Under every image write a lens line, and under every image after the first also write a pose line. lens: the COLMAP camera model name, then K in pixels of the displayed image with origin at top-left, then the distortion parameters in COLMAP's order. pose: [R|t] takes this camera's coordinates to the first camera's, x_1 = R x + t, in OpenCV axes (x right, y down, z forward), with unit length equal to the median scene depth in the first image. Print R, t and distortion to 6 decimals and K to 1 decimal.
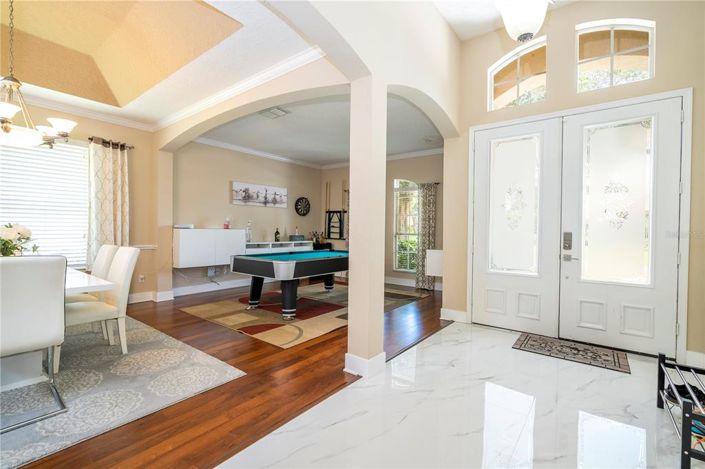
lens RADIAL K [[324.4, 0, 350.4], [0, 324.4, 233.8], [0, 0, 1]] dist [0.002341, 0.000094]
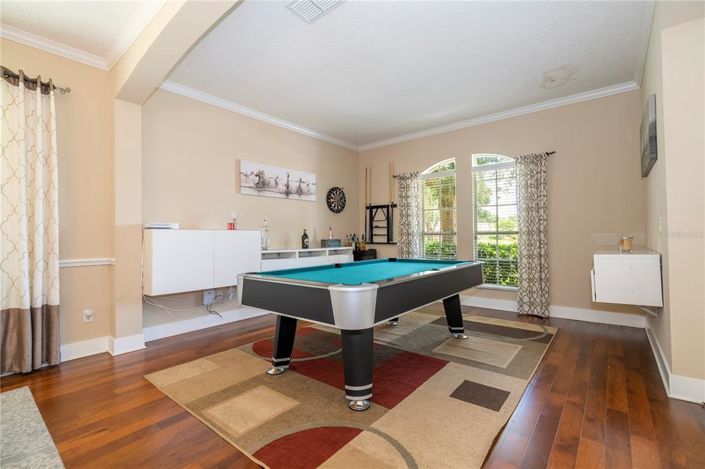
lens RADIAL K [[324.4, 0, 353.5], [0, 324.4, 234.7], [0, 0, 1]] dist [0.002341, 0.000094]
pose [[0.999562, -0.024554, -0.016527, -0.121787], [0.024179, 0.999454, -0.022536, 0.013810], [0.017072, 0.022127, 0.999609, 0.339927]]
